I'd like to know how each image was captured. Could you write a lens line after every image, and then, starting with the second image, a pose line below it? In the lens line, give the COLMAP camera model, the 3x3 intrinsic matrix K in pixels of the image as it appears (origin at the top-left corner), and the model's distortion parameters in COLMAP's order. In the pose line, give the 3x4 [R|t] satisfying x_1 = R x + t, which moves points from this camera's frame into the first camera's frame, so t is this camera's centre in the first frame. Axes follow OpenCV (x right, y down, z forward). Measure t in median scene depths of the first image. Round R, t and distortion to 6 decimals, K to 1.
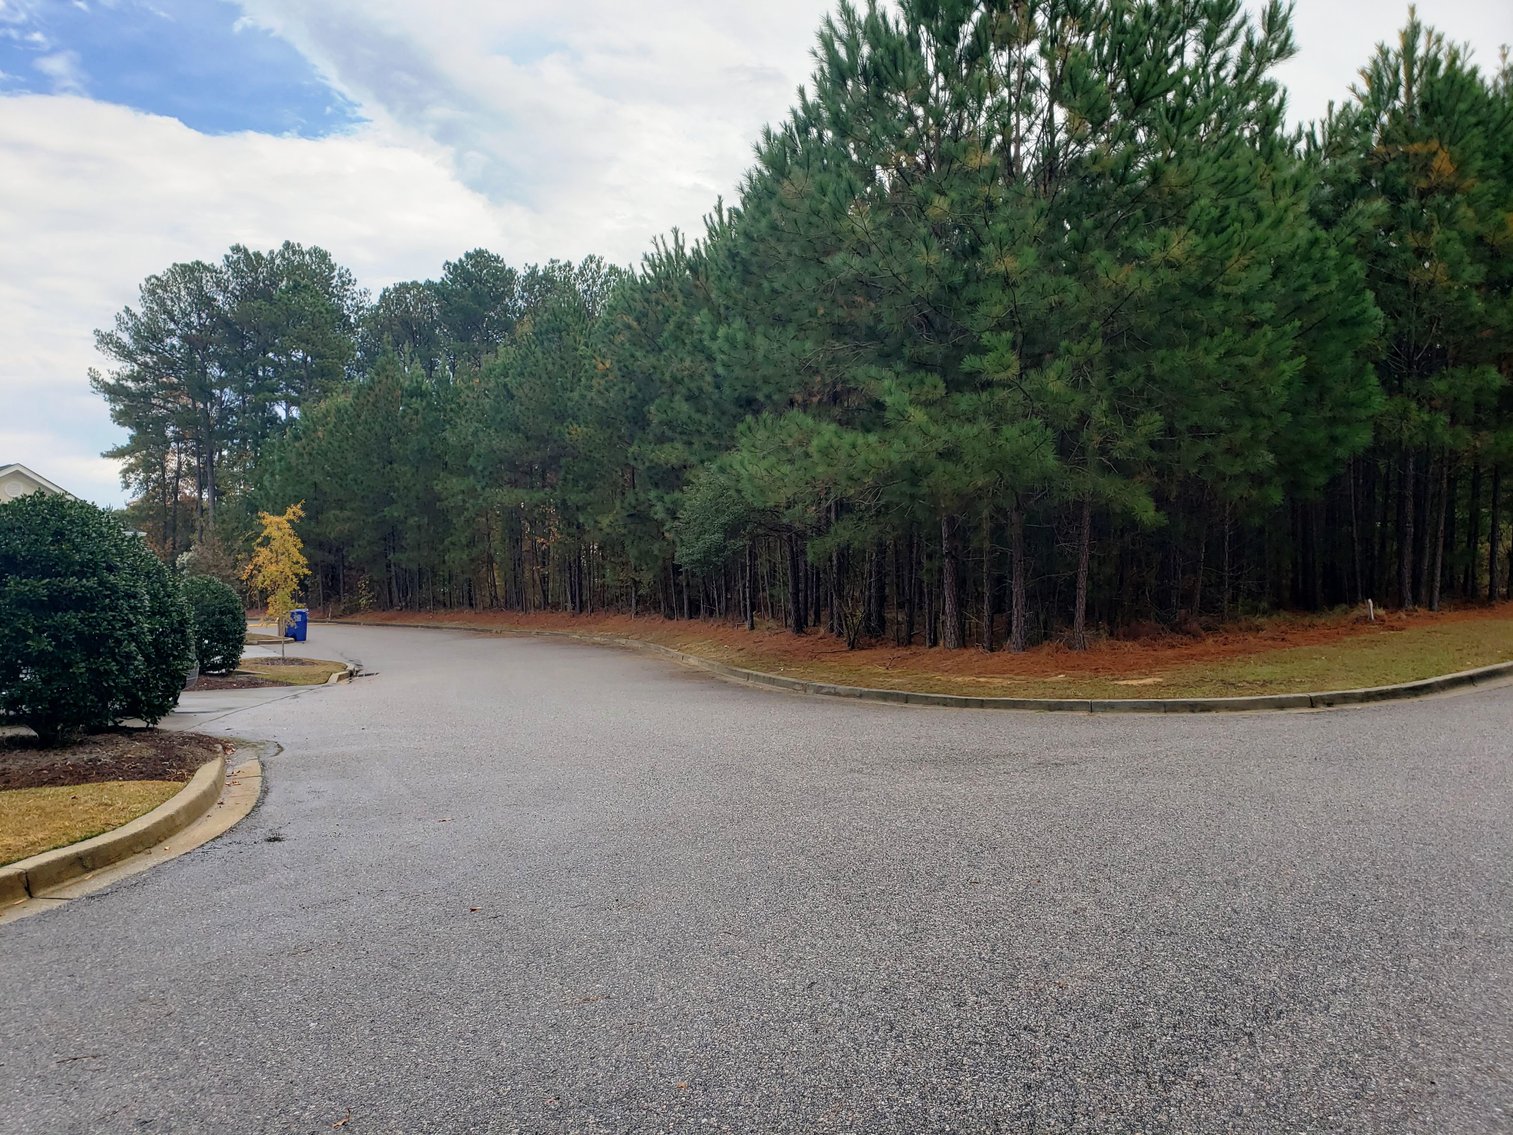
lens RADIAL K [[1163.7, 0, 756.5], [0, 1163.7, 567.5], [0, 0, 1]] dist [0.032323, 0.030826]
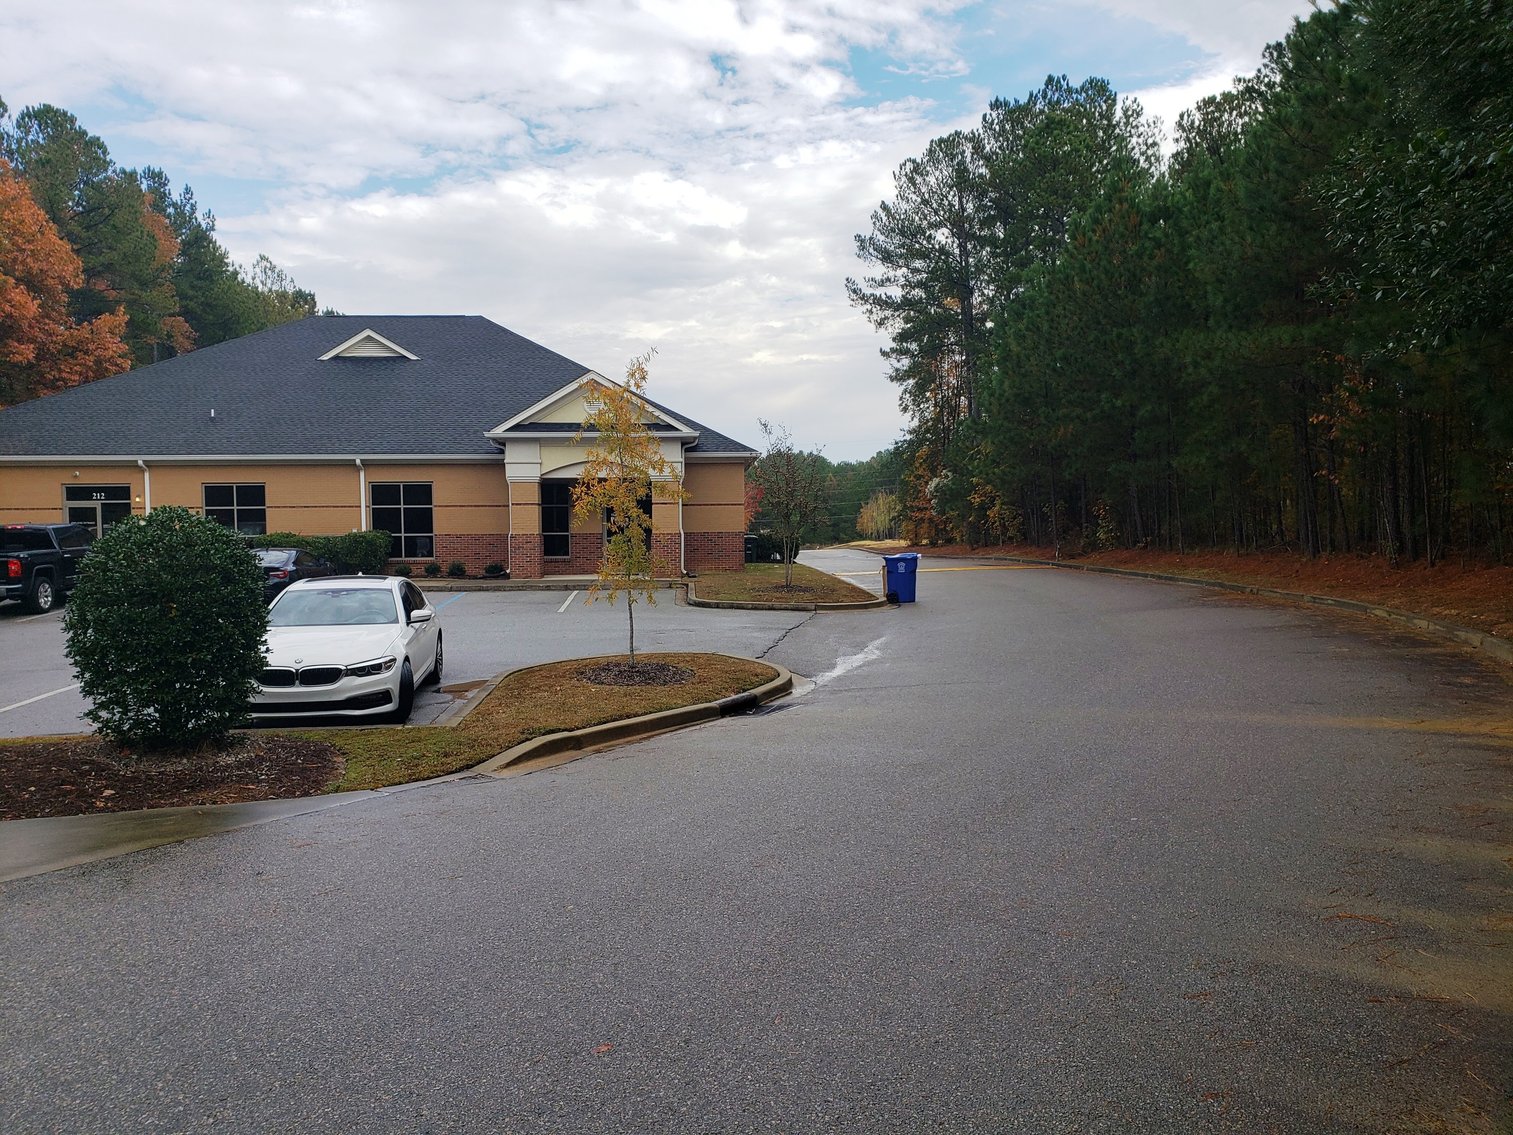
lens RADIAL K [[1140.0, 0, 727.0], [0, 1140.0, 576.9], [0, 0, 1]] dist [0.006322, 0.033415]
pose [[0.717445, 0.025877, -0.696134, -0.012003], [0.022394, 0.997937, 0.060175, 0.006303], [0.696255, -0.058761, 0.715385, 0.284480]]
